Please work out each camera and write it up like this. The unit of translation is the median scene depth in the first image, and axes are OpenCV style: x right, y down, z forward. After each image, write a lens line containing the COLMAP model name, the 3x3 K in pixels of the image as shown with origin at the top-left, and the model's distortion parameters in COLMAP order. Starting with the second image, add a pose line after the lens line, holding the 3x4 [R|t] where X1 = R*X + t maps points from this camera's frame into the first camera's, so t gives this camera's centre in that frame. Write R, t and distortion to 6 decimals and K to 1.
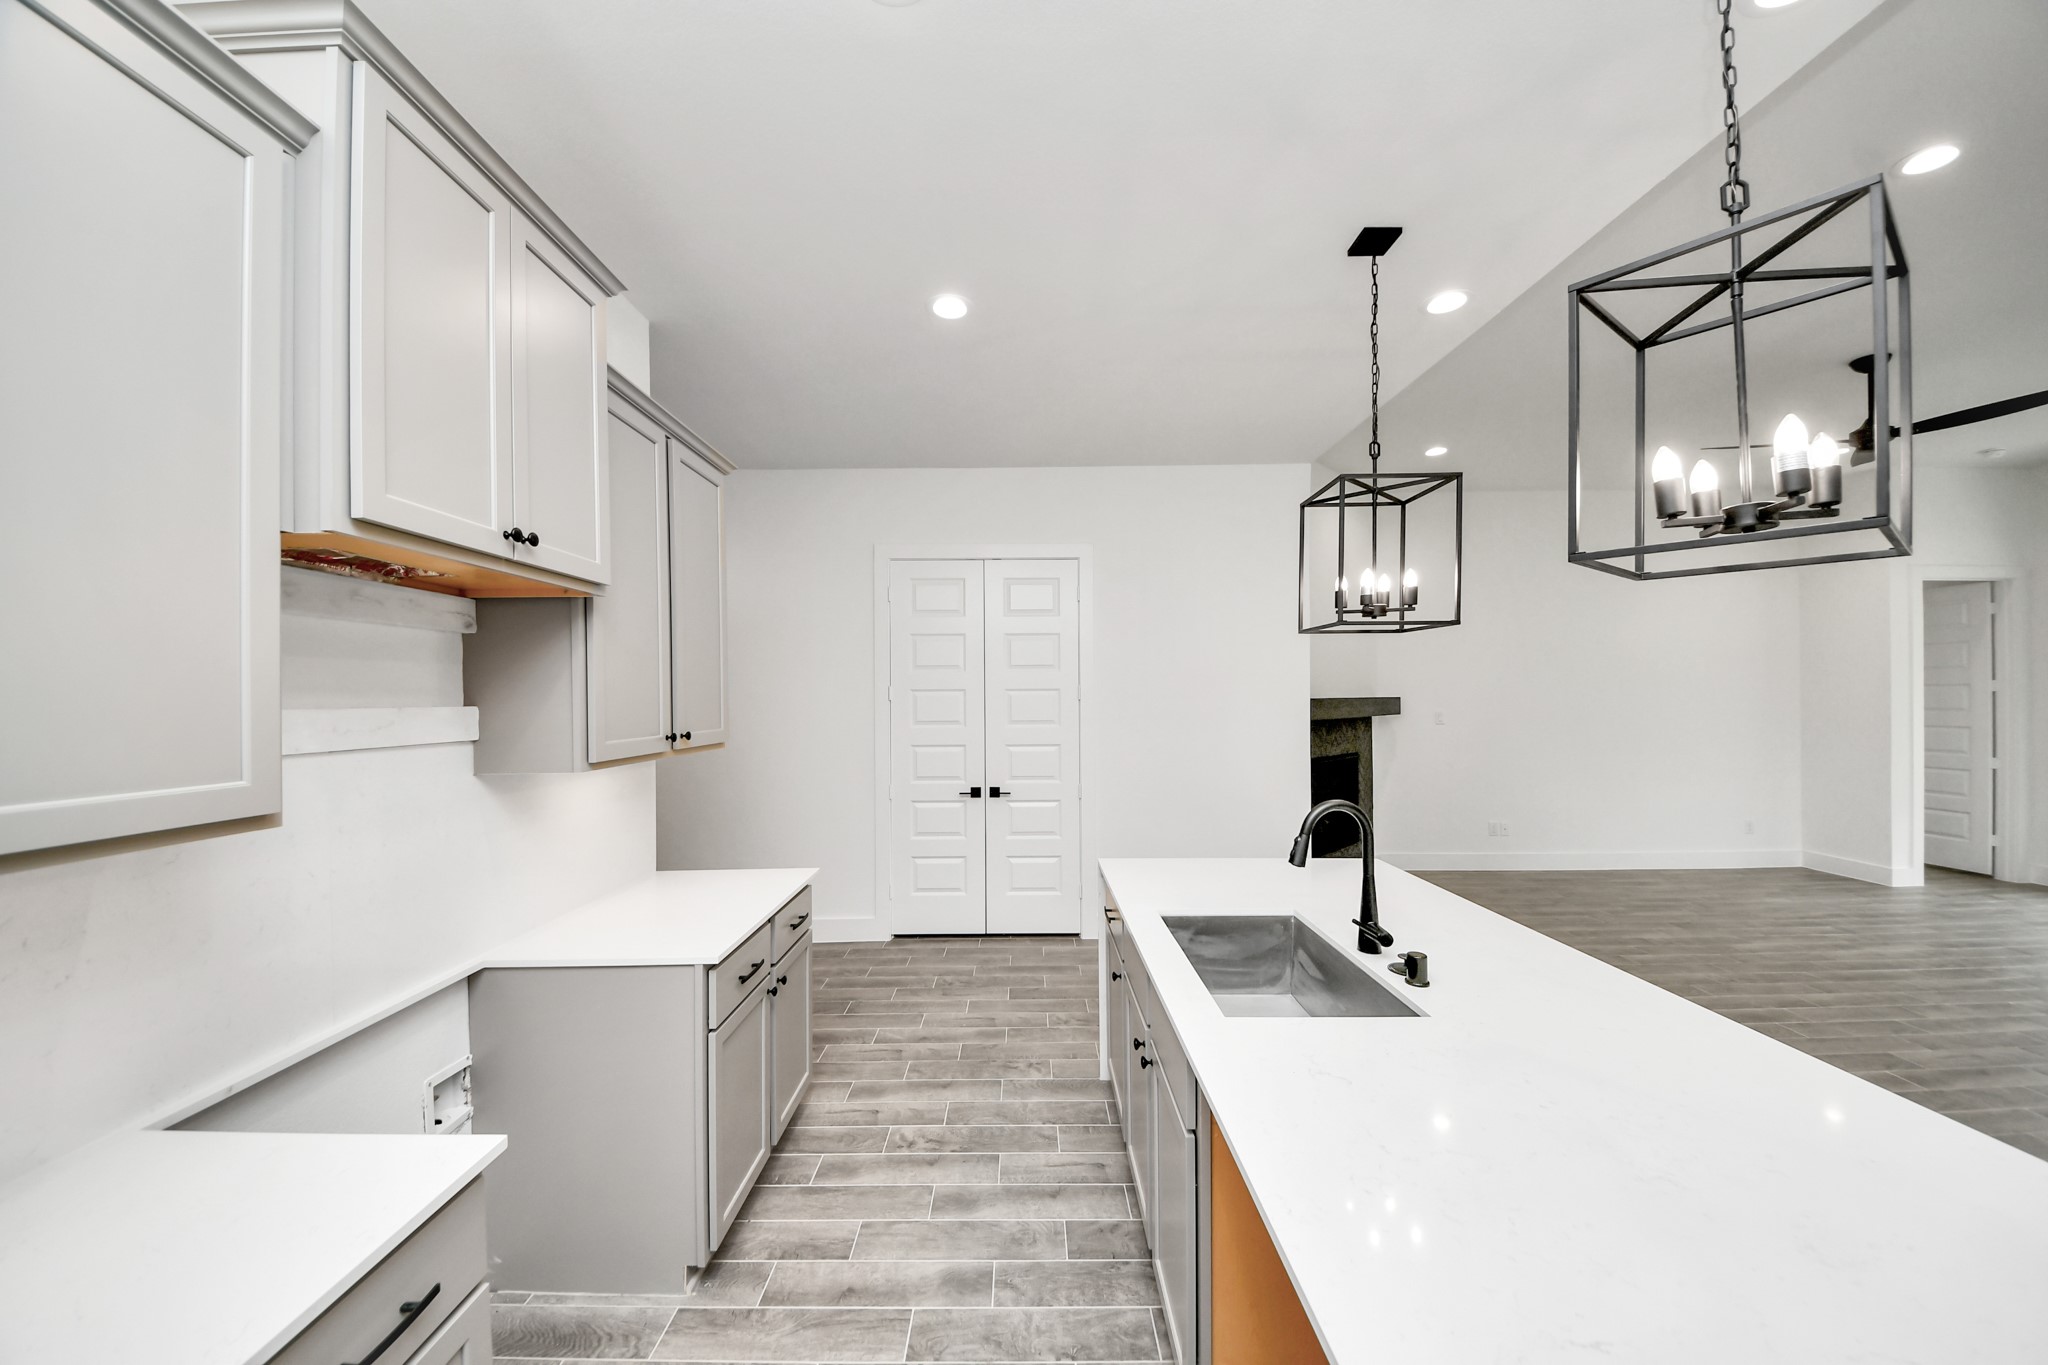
lens RADIAL K [[761.4, 0, 1008.6], [0, 761.4, 689.7], [0, 0, 1]] dist [-0.011470, 0.000165]
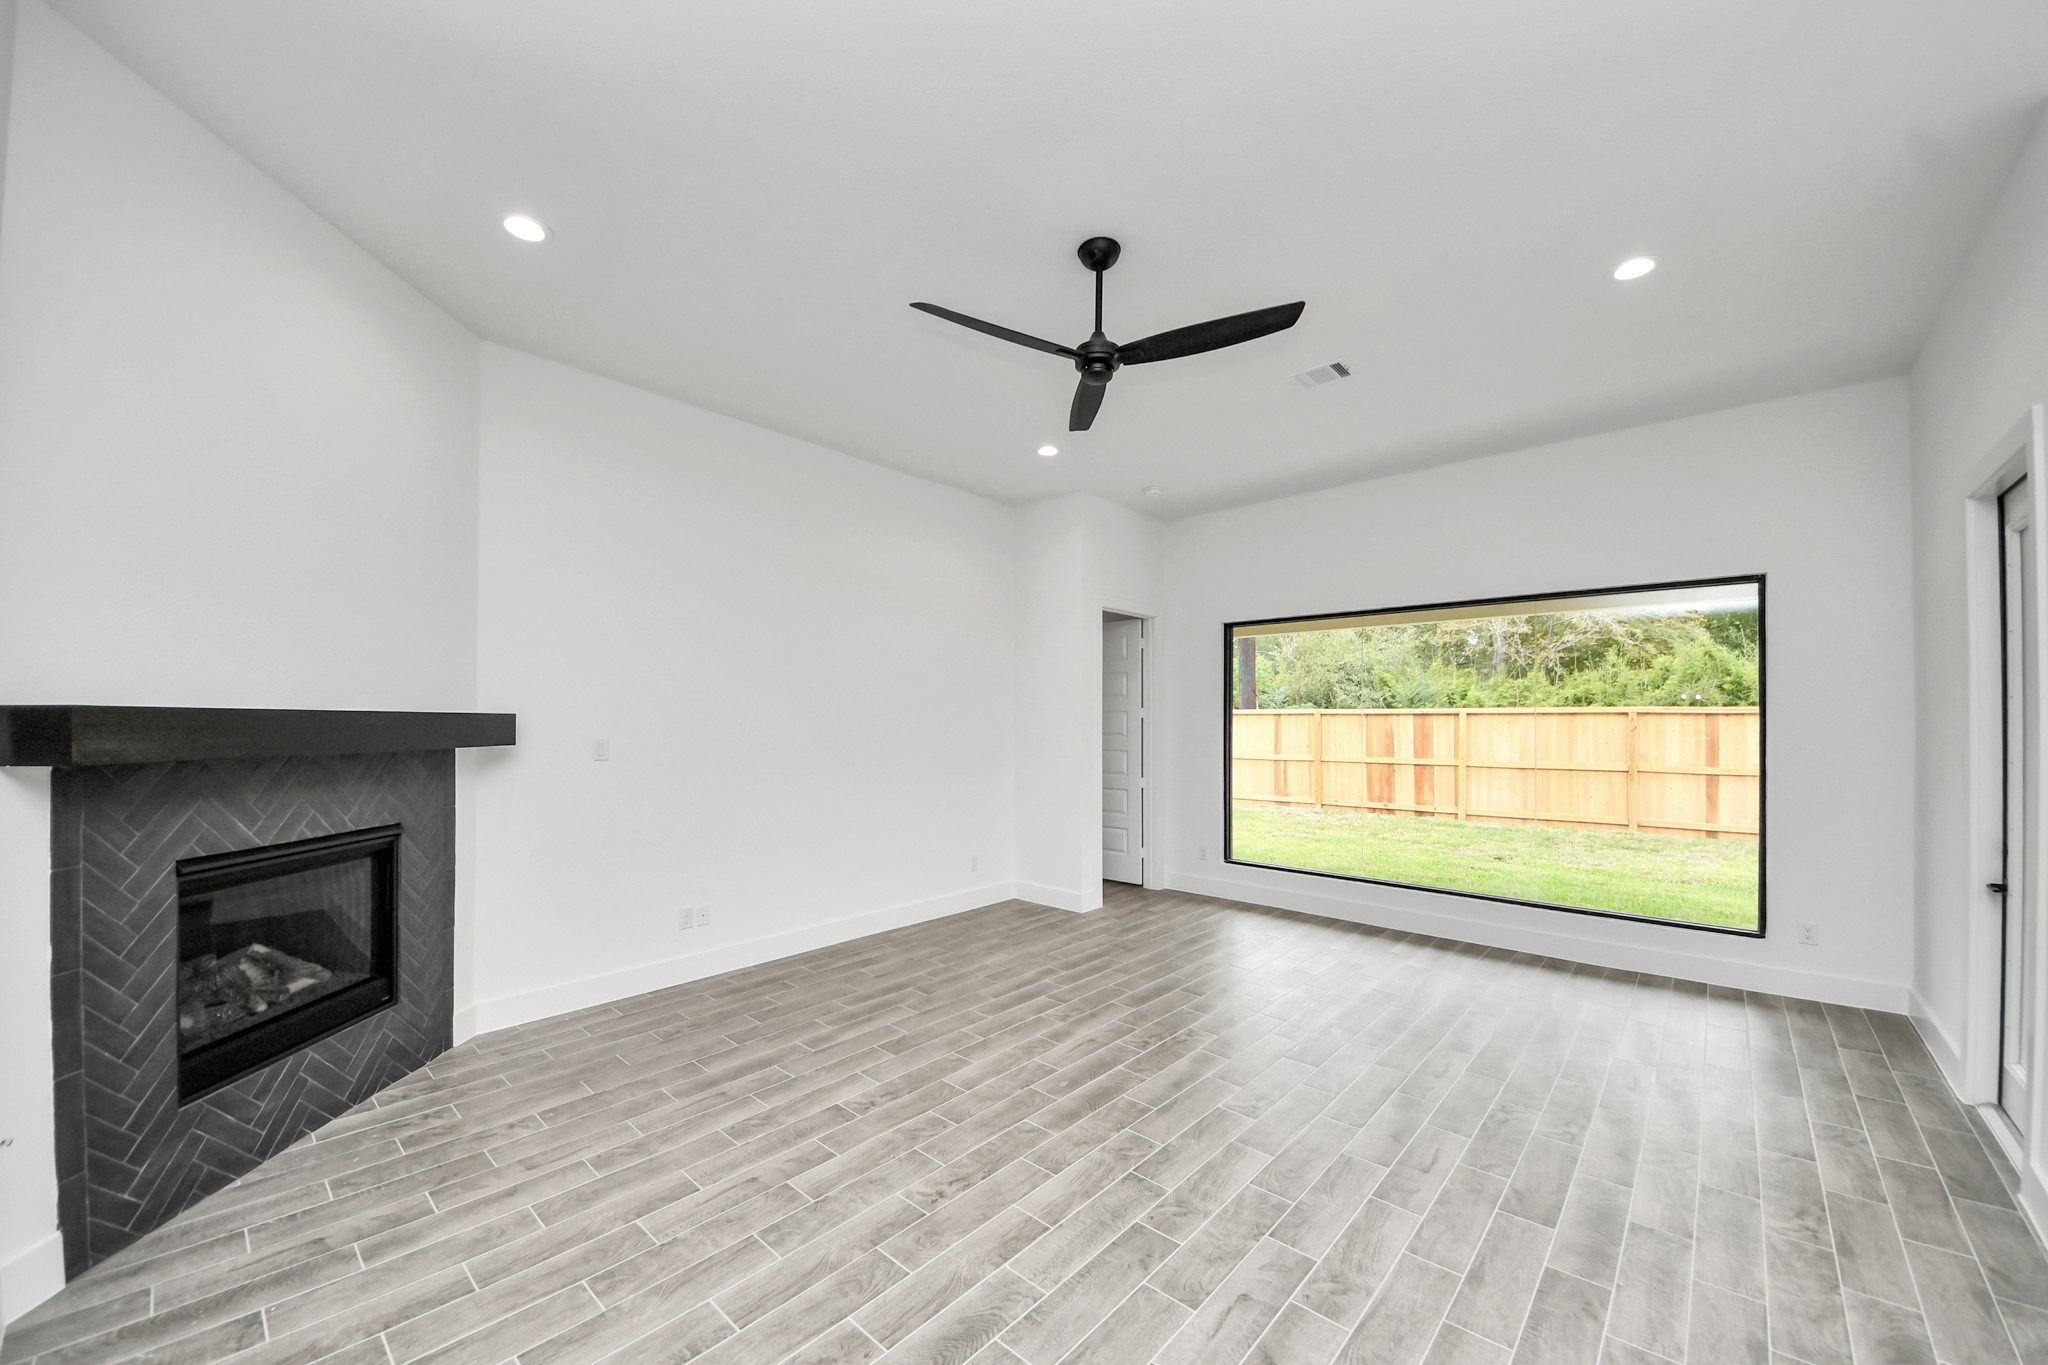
lens RADIAL K [[761.4, 0, 1008.4], [0, 761.4, 702.2], [0, 0, 1]] dist [-0.011470, 0.000165]
pose [[0.686559, 0.019769, 0.726805, 0.521812], [0.001748, 0.999583, -0.028840, 0.026500], [-0.727072, 0.021071, 0.686238, 0.512147]]
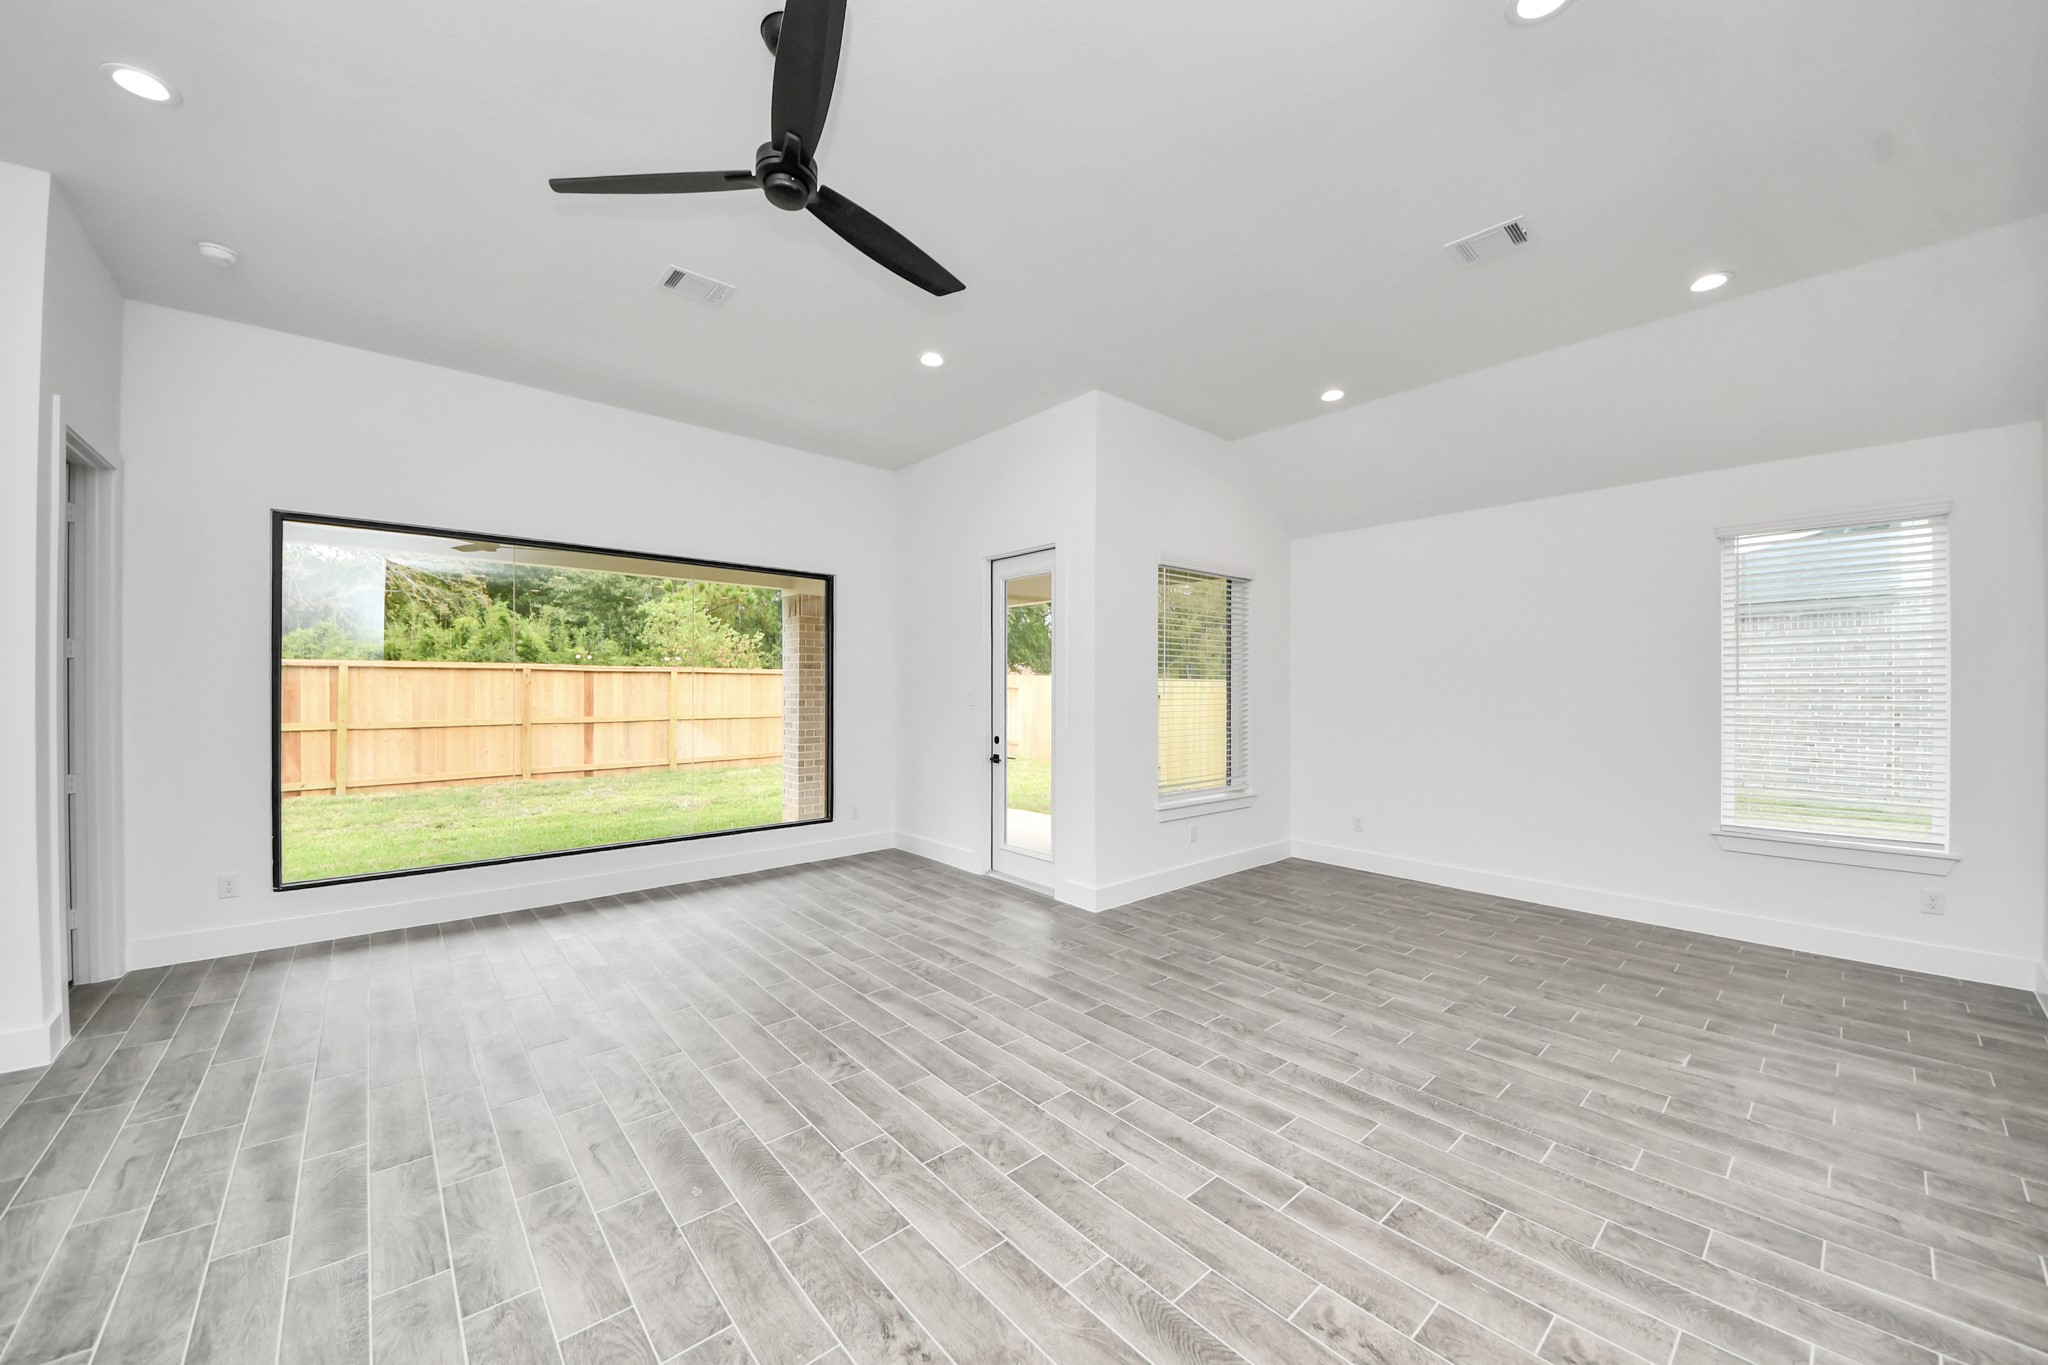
lens RADIAL K [[761.4, 0, 1022.7], [0, 761.4, 698.9], [0, 0, 1]] dist [-0.011470, 0.000165]
pose [[-0.648643, -0.018955, 0.760857, 0.574587], [0.001042, 0.999667, 0.025793, 0.031639], [-0.761092, 0.017523, -0.648407, 1.106309]]
